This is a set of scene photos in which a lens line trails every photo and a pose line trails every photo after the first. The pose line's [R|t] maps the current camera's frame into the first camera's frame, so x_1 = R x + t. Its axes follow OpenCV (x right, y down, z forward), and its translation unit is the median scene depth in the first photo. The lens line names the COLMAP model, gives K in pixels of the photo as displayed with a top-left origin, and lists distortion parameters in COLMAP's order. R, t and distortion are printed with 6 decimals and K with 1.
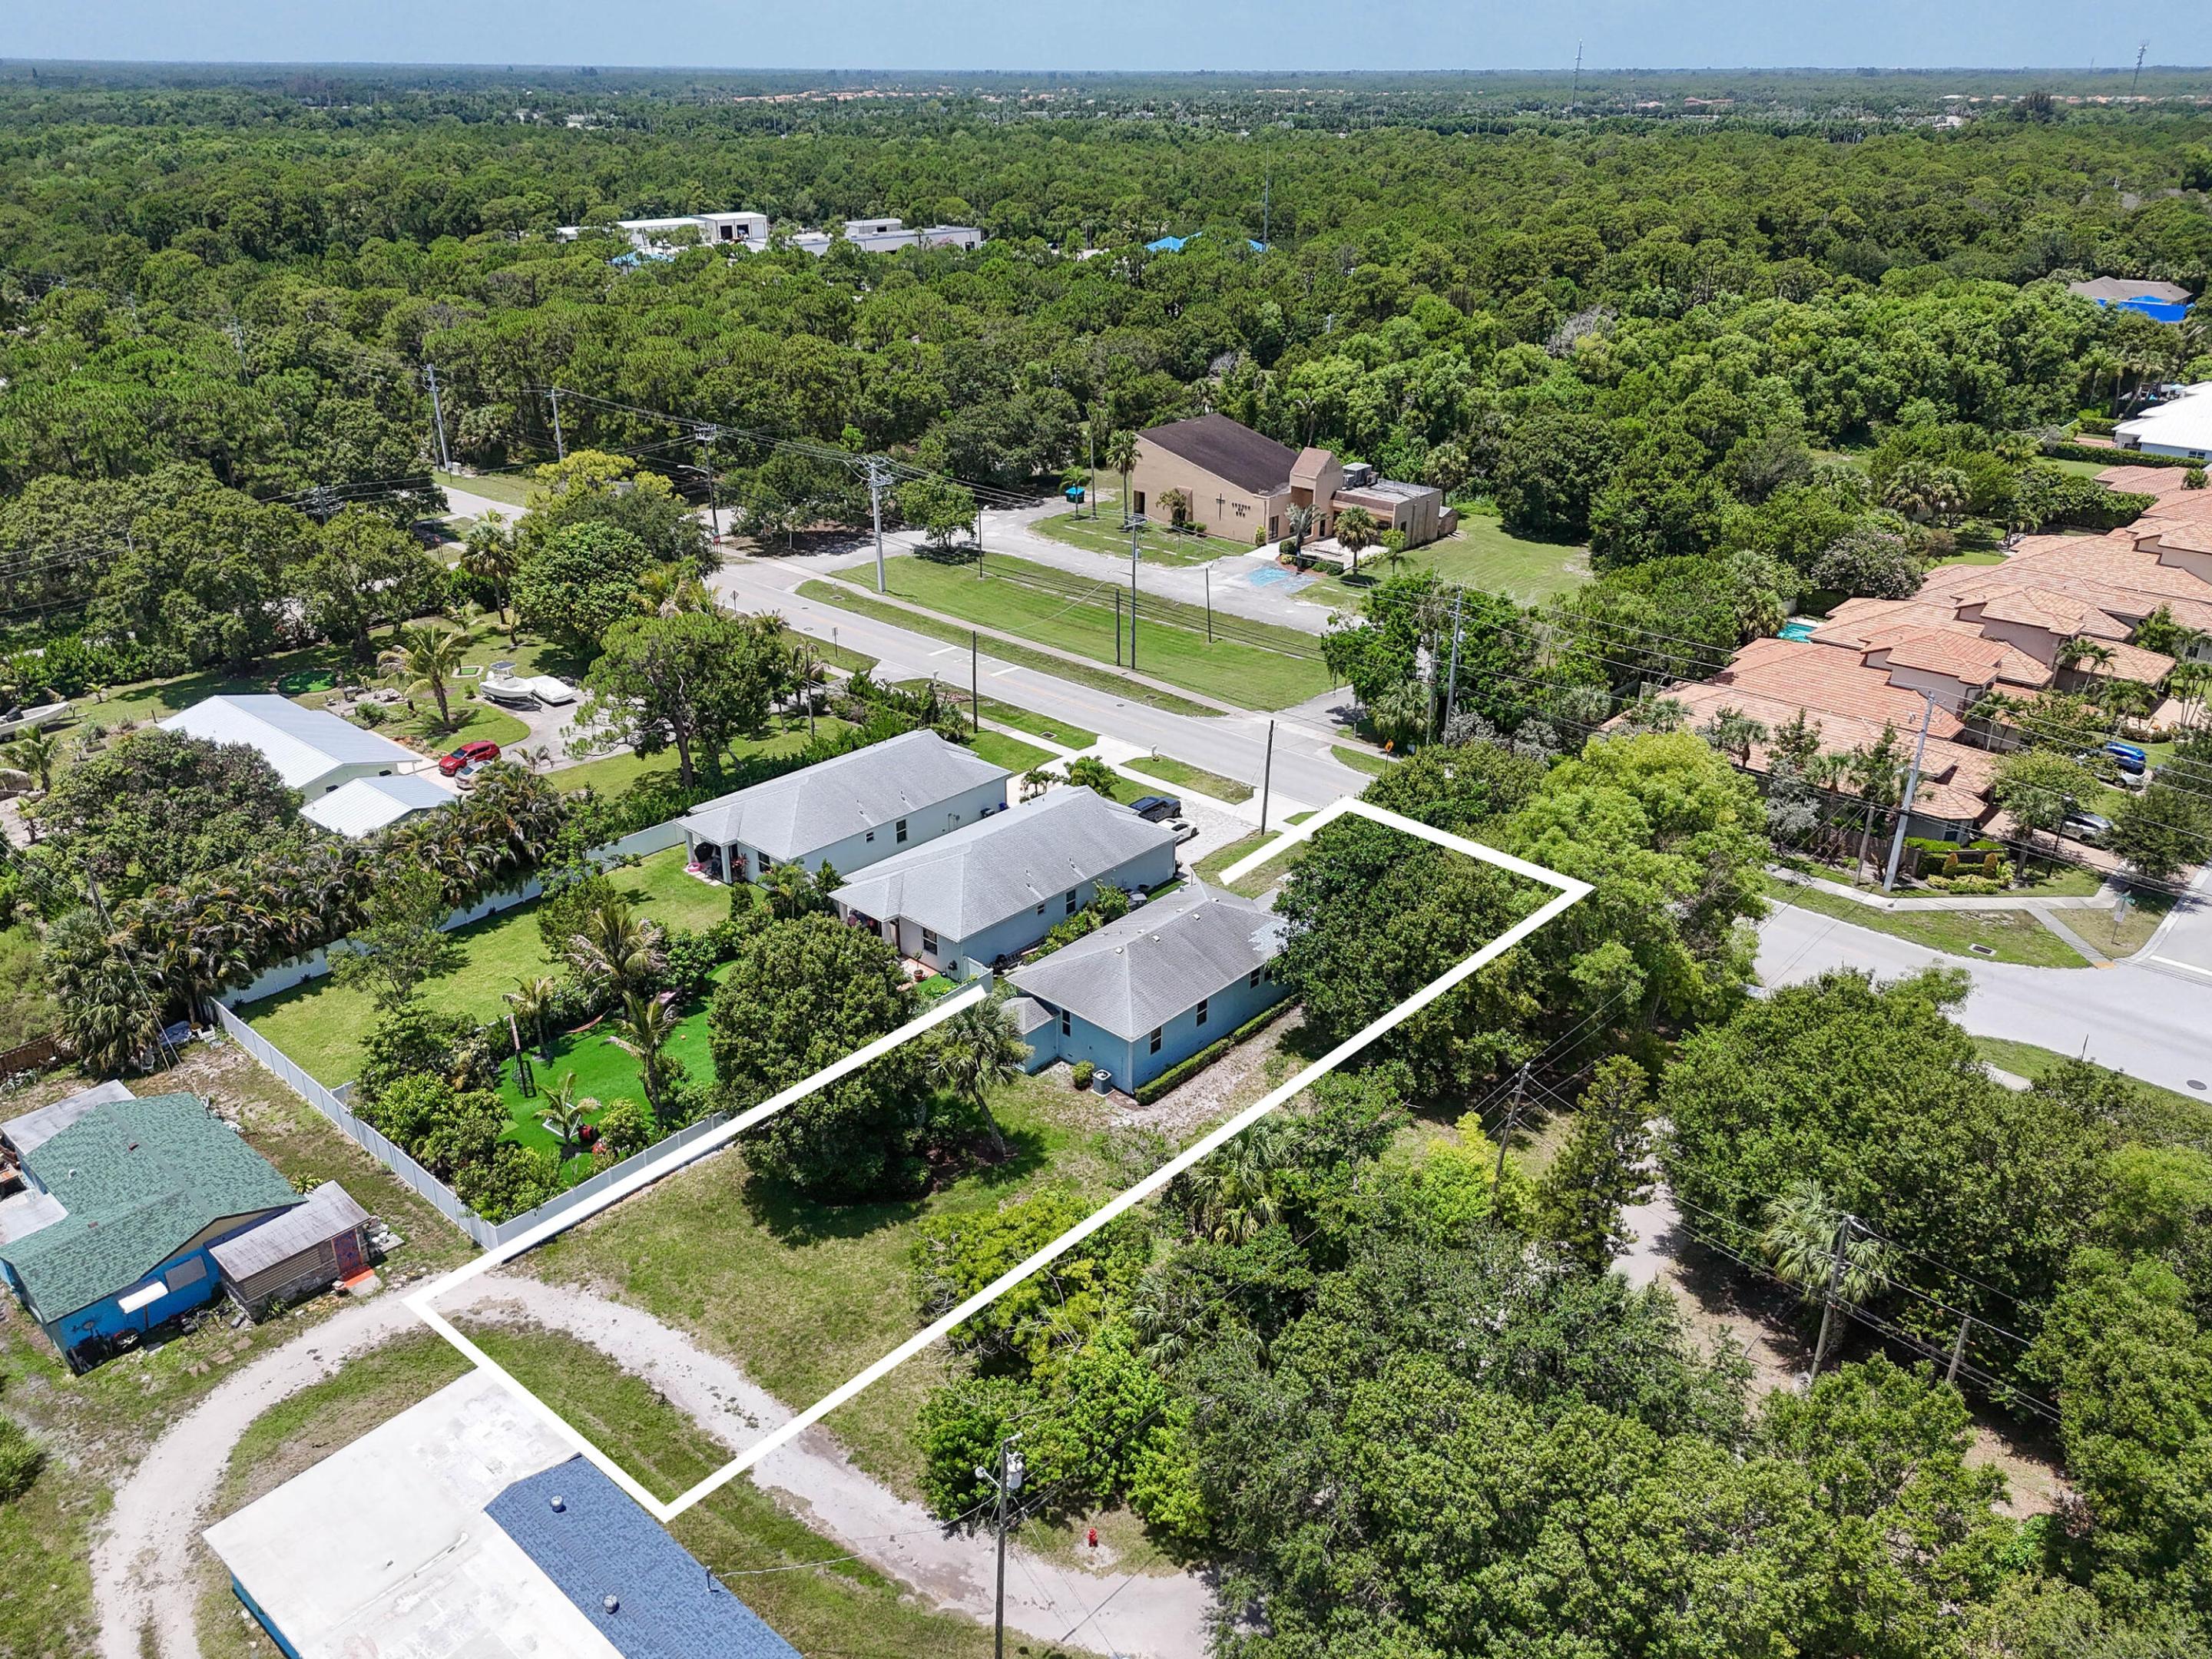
lens RADIAL K [[1621.4, 0, 1109.7], [0, 1621.4, 834.2], [0, 0, 1]] dist [0.092353, -0.095781]
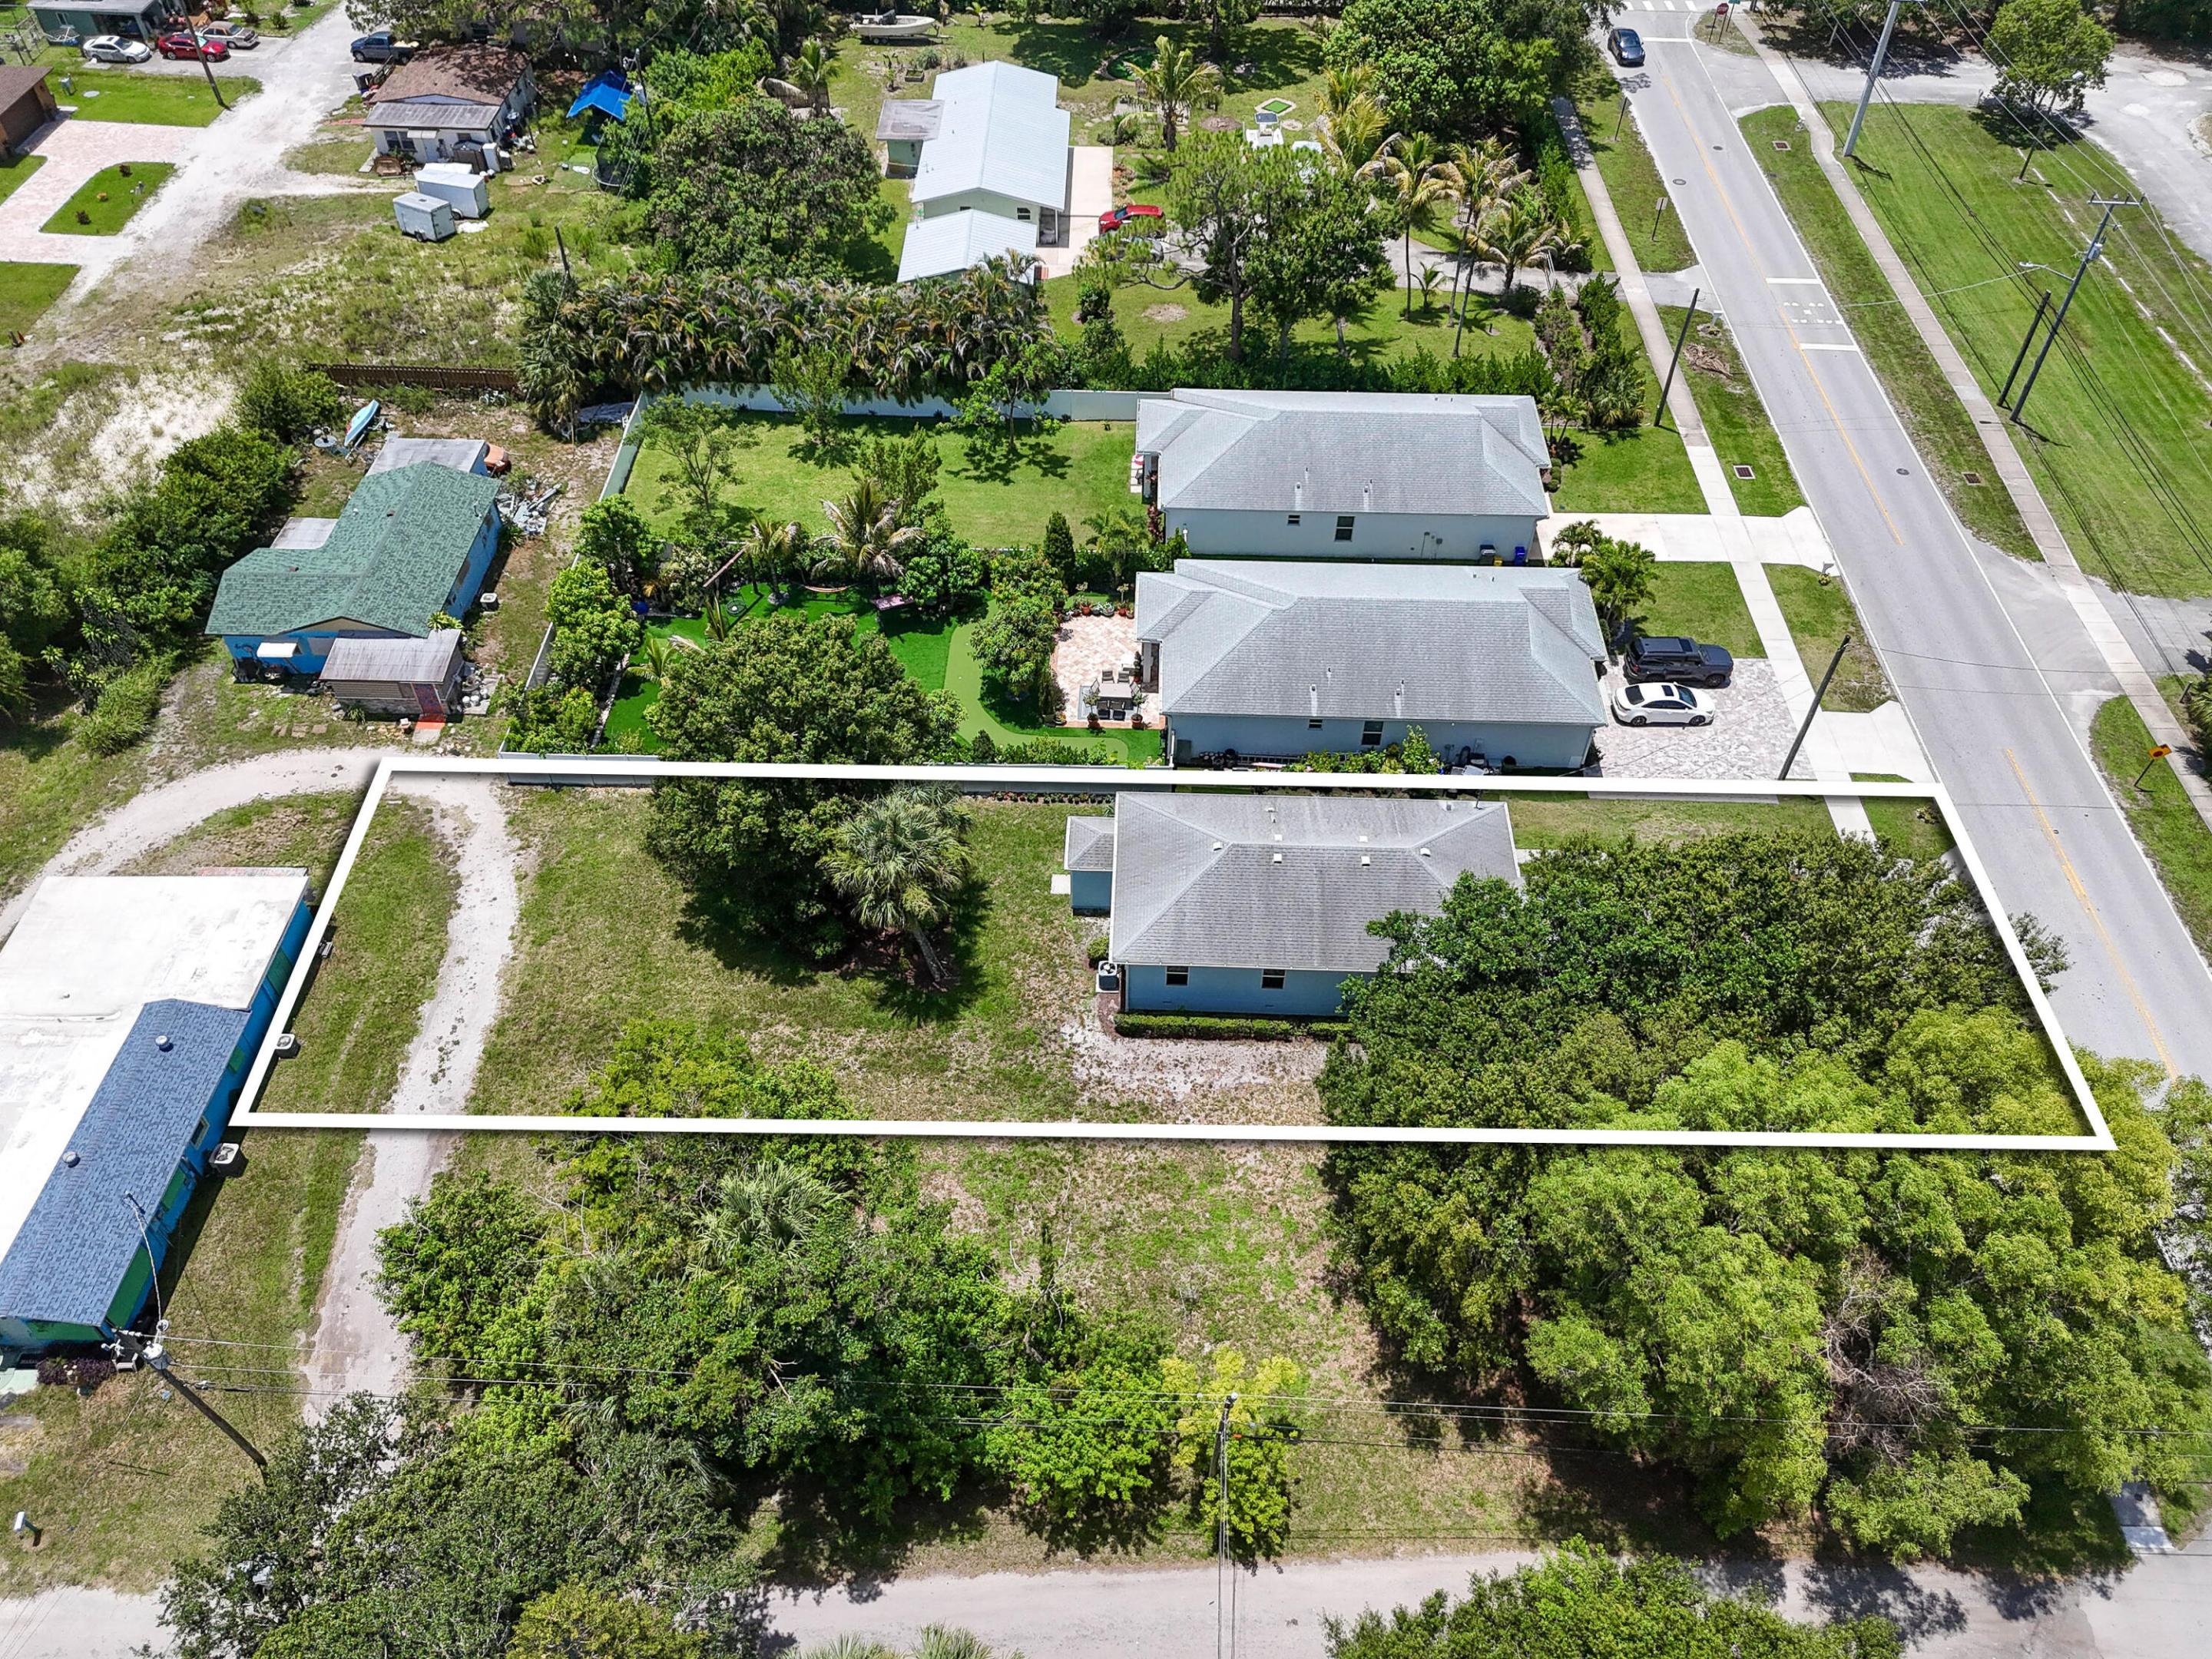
lens RADIAL K [[1647.4, 0, 1109.5], [0, 1647.4, 803.8], [0, 0, 1]] dist [0.075387, -0.062953]
pose [[0.652379, 0.543727, -0.527980, 0.311063], [-0.325575, 0.830144, 0.452618, -0.231730], [0.684399, -0.123381, 0.718592, 0.371092]]
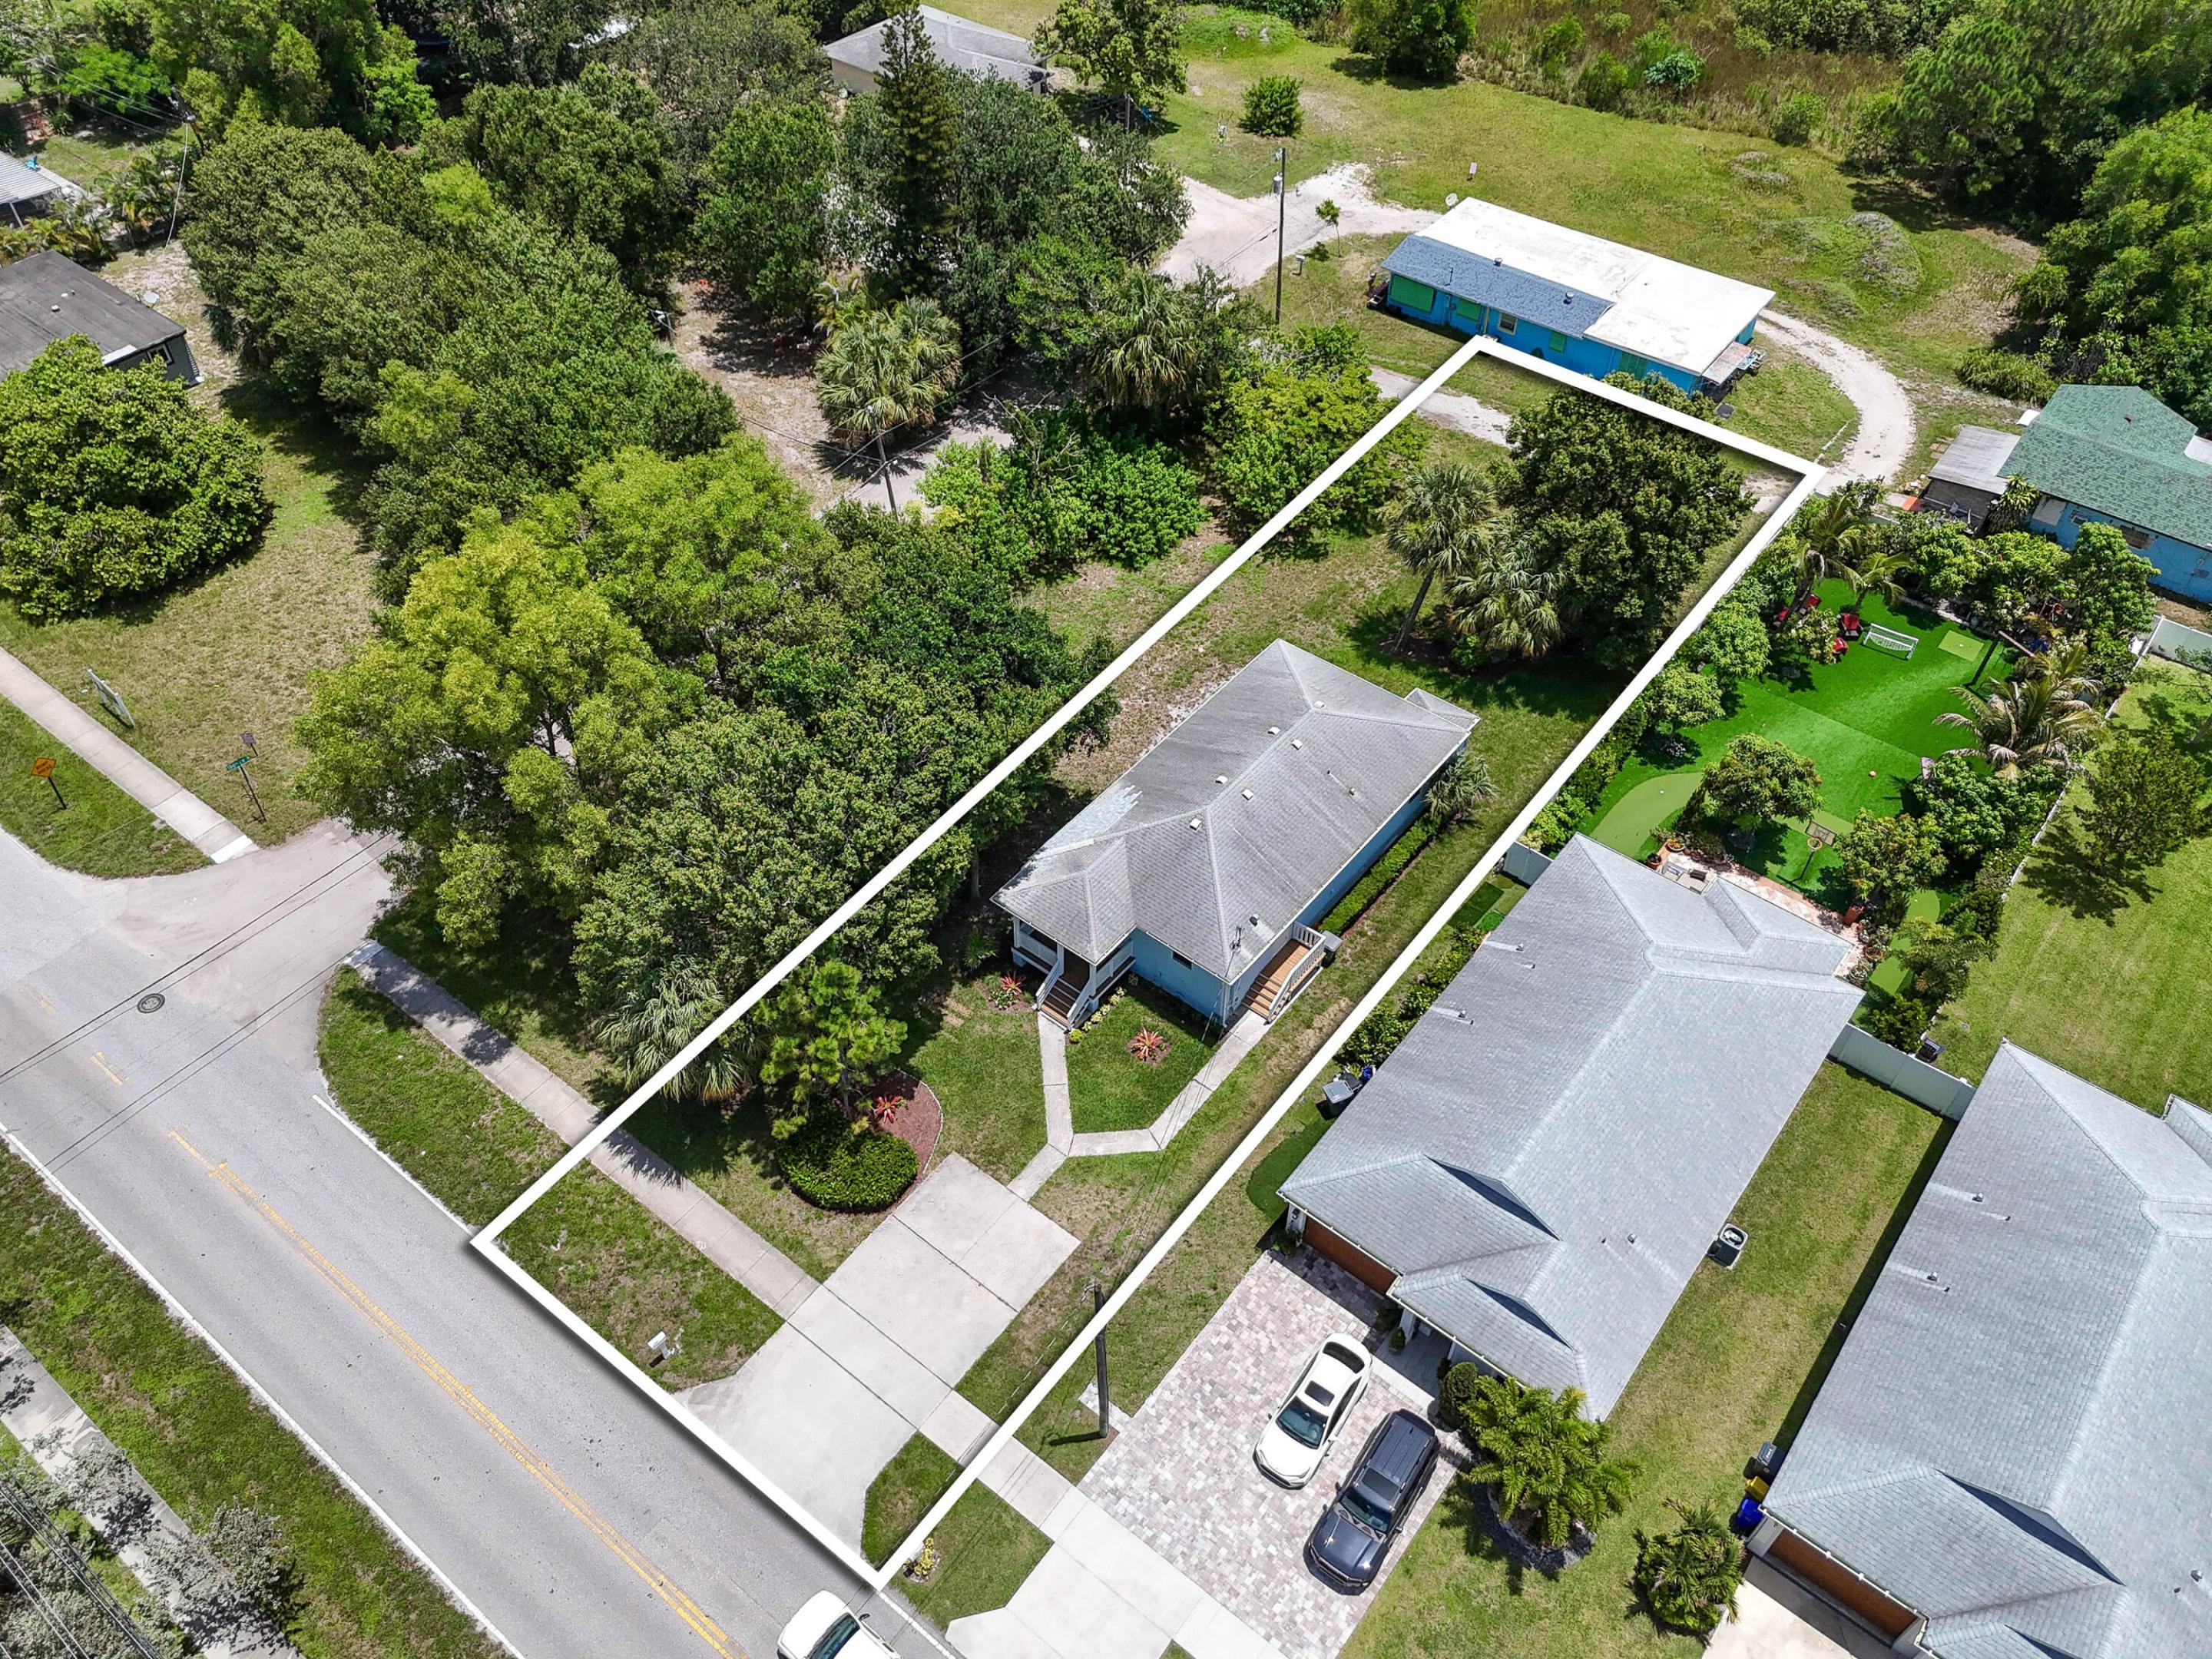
lens RADIAL K [[1647.4, 0, 1109.5], [0, 1647.4, 803.8], [0, 0, 1]] dist [0.075387, -0.062953]
pose [[-0.997506, 0.042287, -0.056505, 0.124410], [-0.039398, 0.330631, 0.942937, -0.526496], [0.058556, 0.942812, -0.328141, 1.107936]]
